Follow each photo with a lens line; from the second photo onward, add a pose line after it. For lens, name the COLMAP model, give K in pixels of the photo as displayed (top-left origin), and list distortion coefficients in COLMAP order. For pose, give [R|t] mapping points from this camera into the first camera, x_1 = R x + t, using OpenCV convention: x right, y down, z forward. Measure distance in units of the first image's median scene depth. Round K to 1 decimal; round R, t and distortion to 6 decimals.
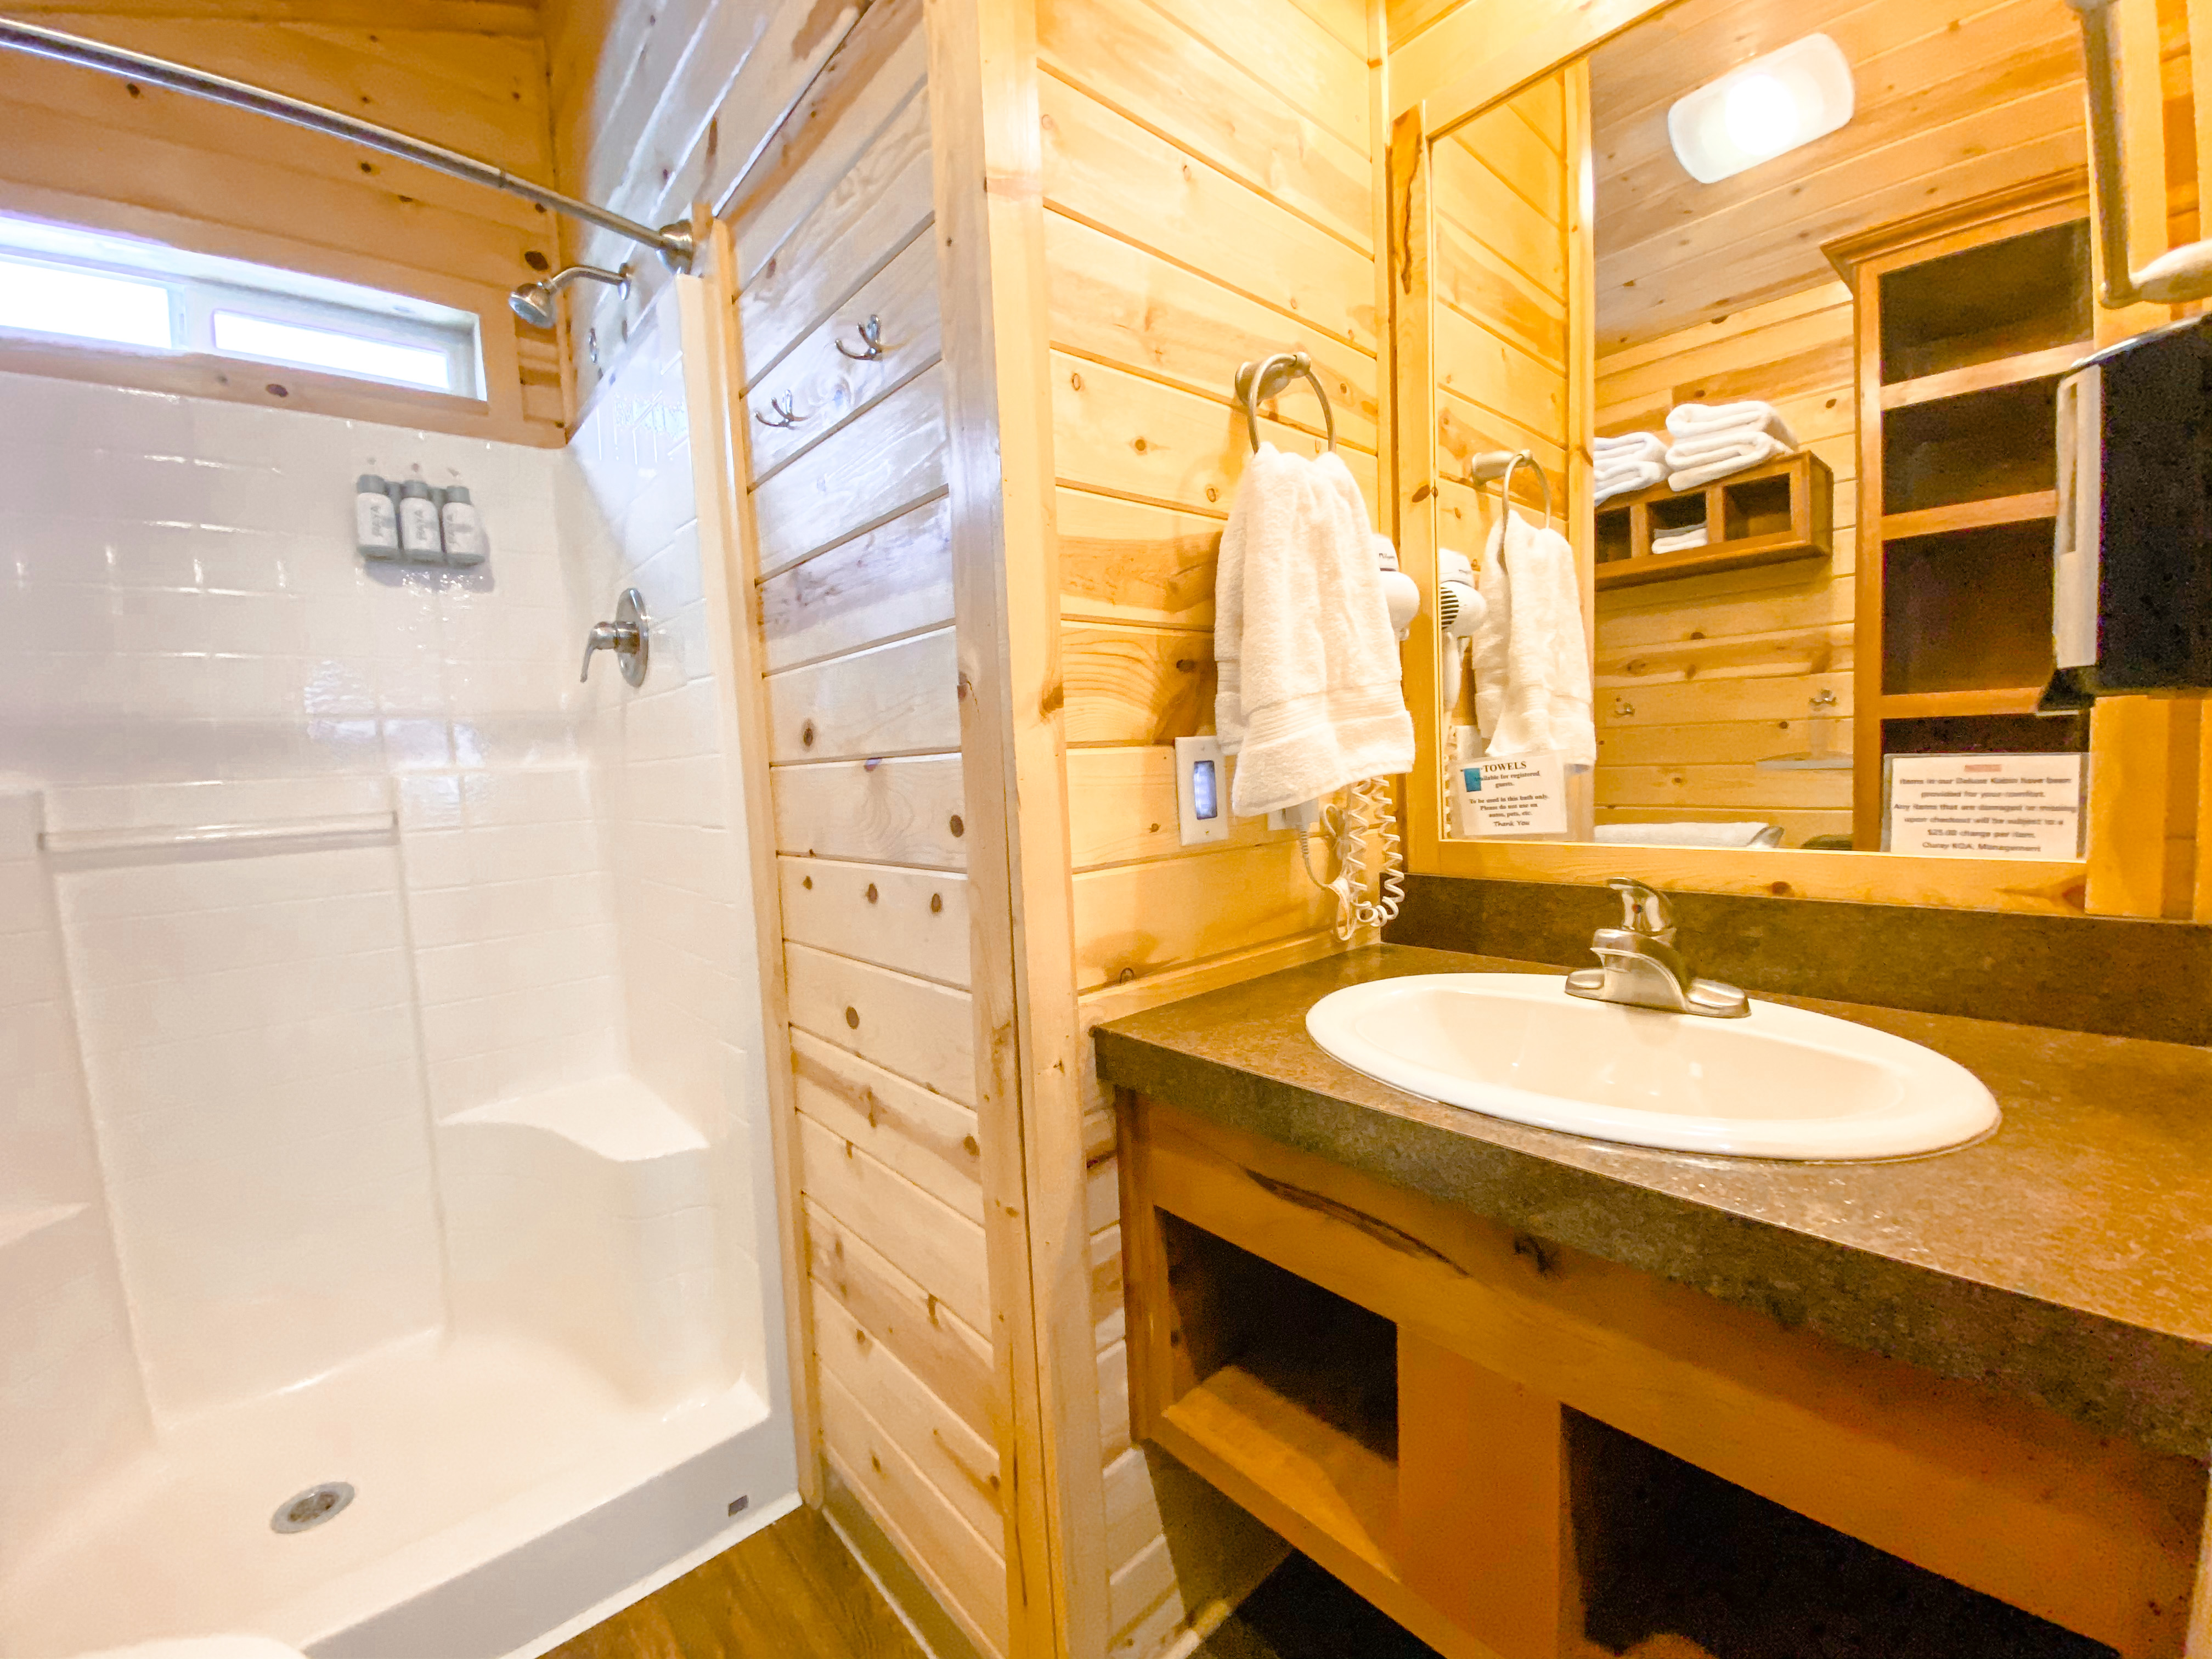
lens RADIAL K [[889.3, 0, 1099.3], [0, 889.3, 833.7], [0, 0, 1]] dist [0.001119, -0.014221]
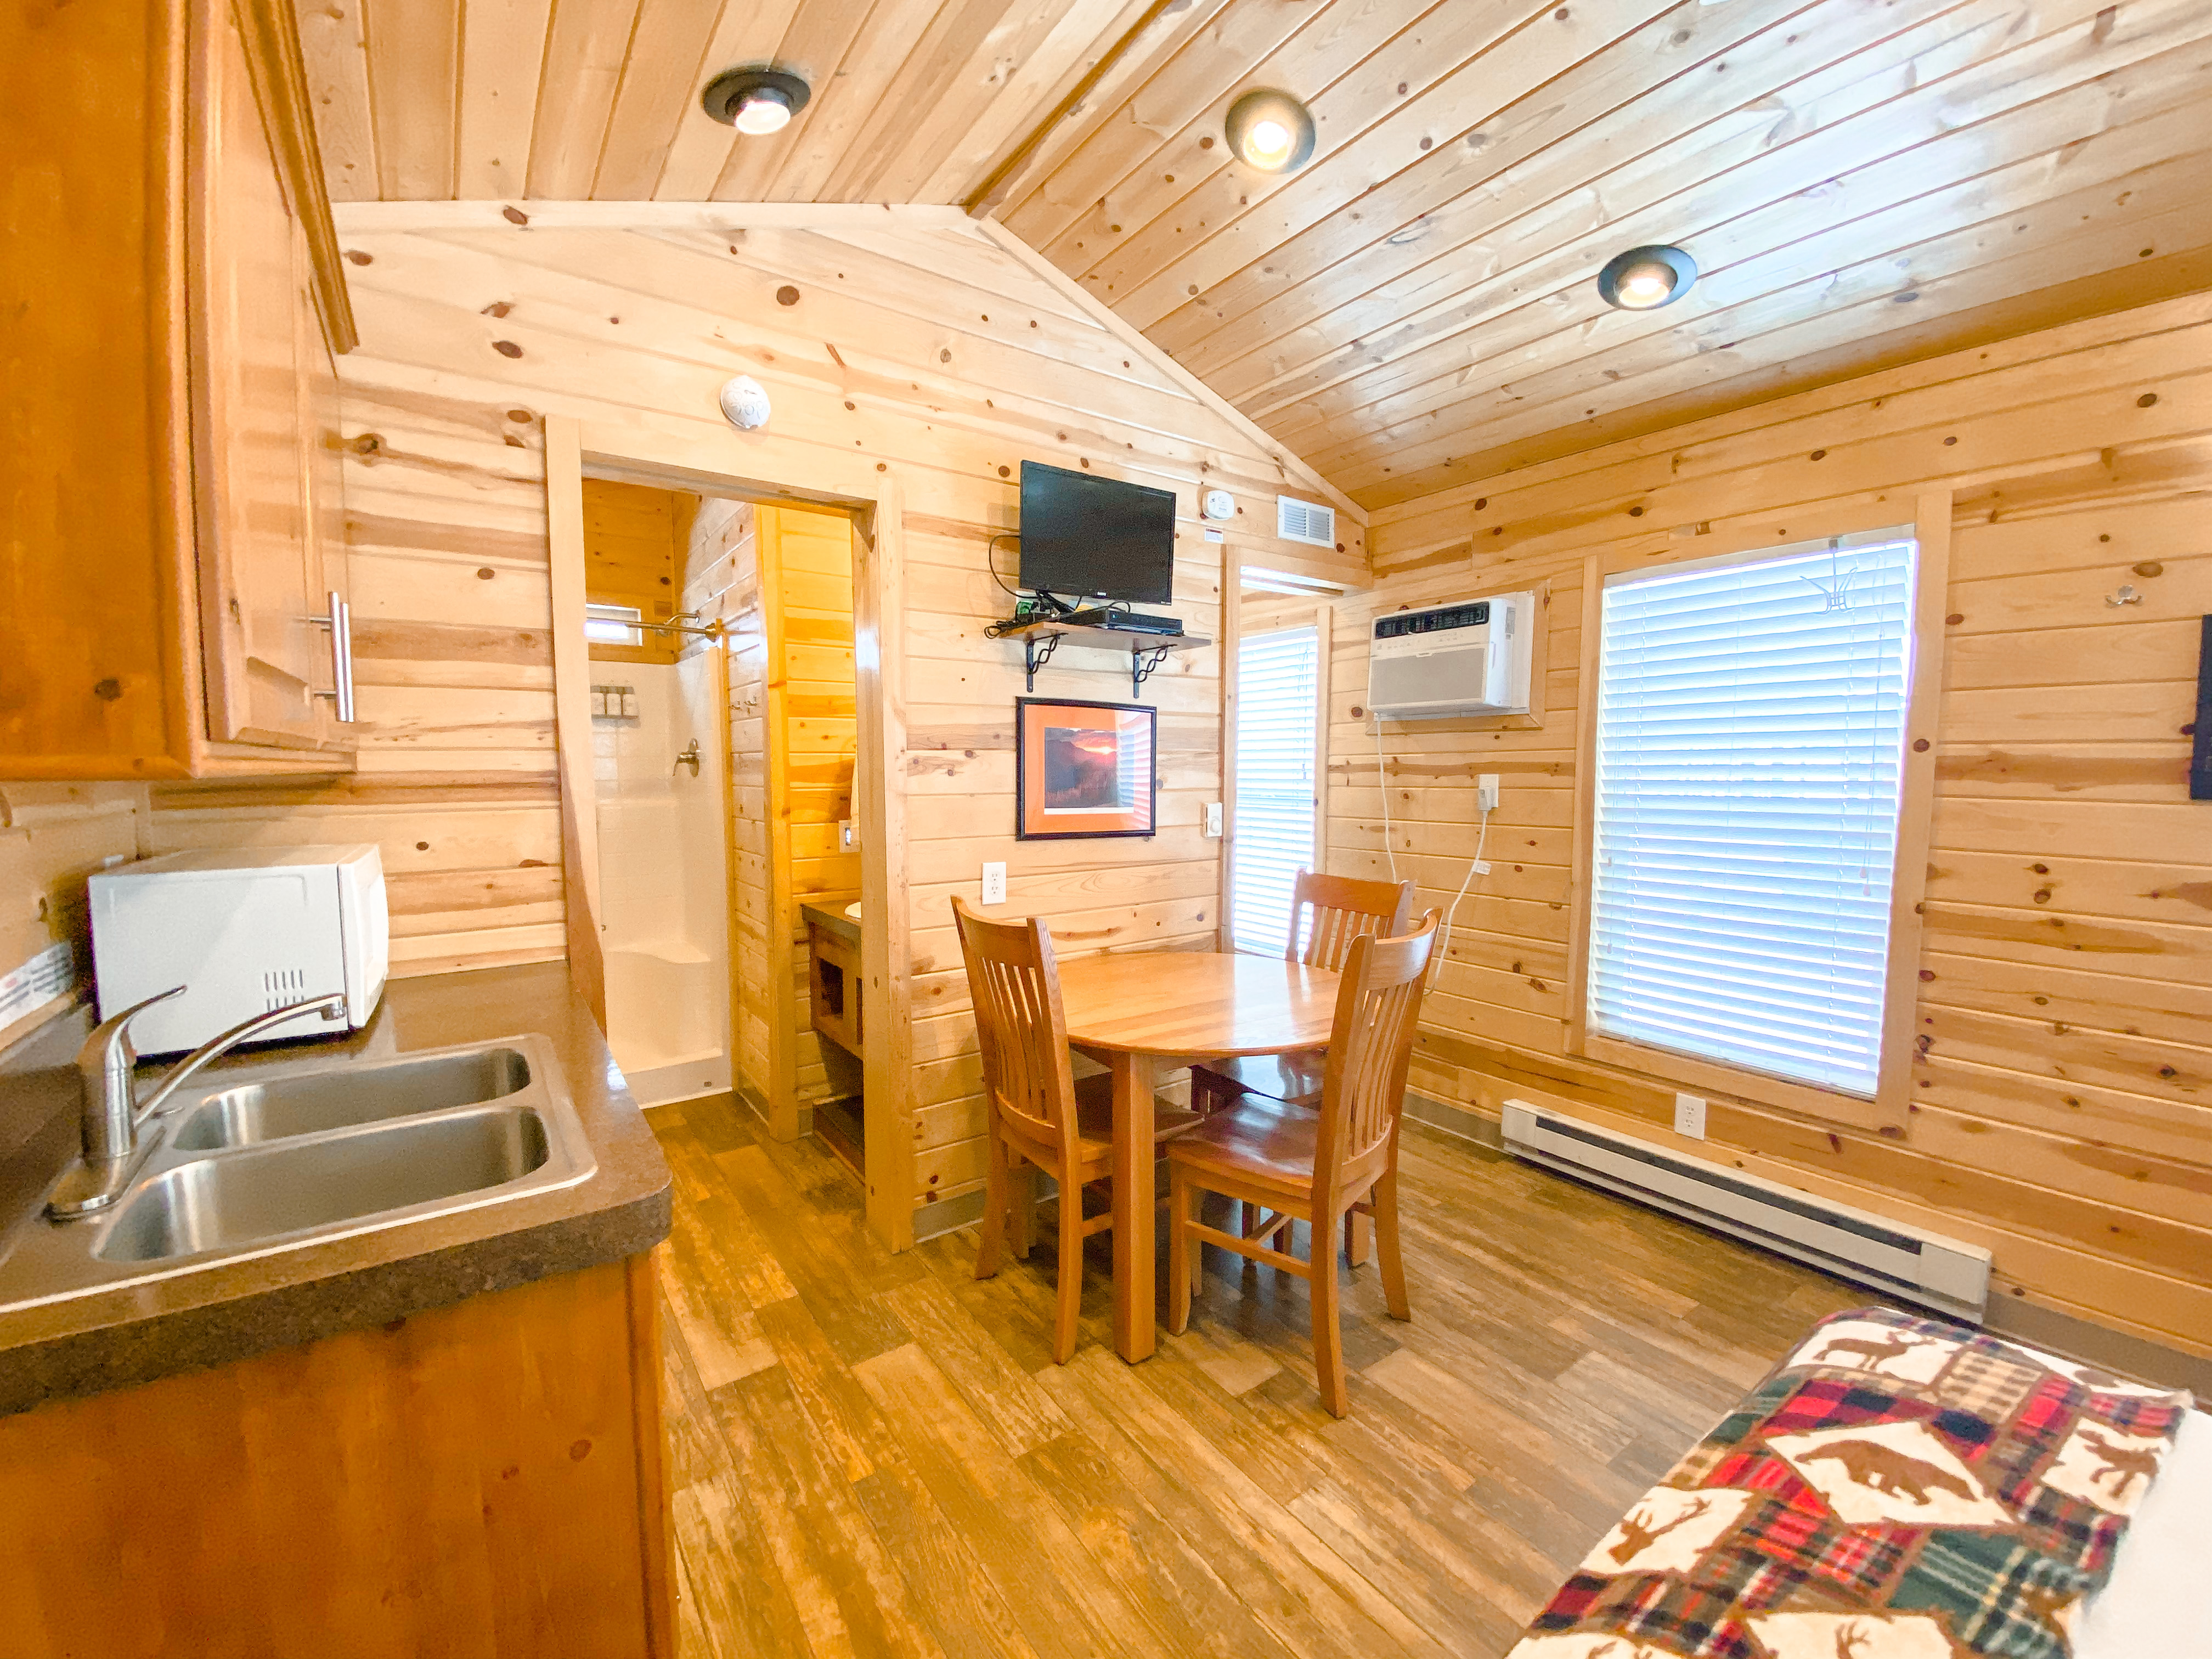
lens RADIAL K [[883.8, 0, 1111.9], [0, 883.8, 832.7], [0, 0, 1]] dist [0.001052, -0.013673]
pose [[0.994717, 0.050507, -0.089374, 1.058157], [-0.050434, 0.998723, 0.003077, -0.093637], [0.089416, 0.001447, 0.995993, -1.654273]]
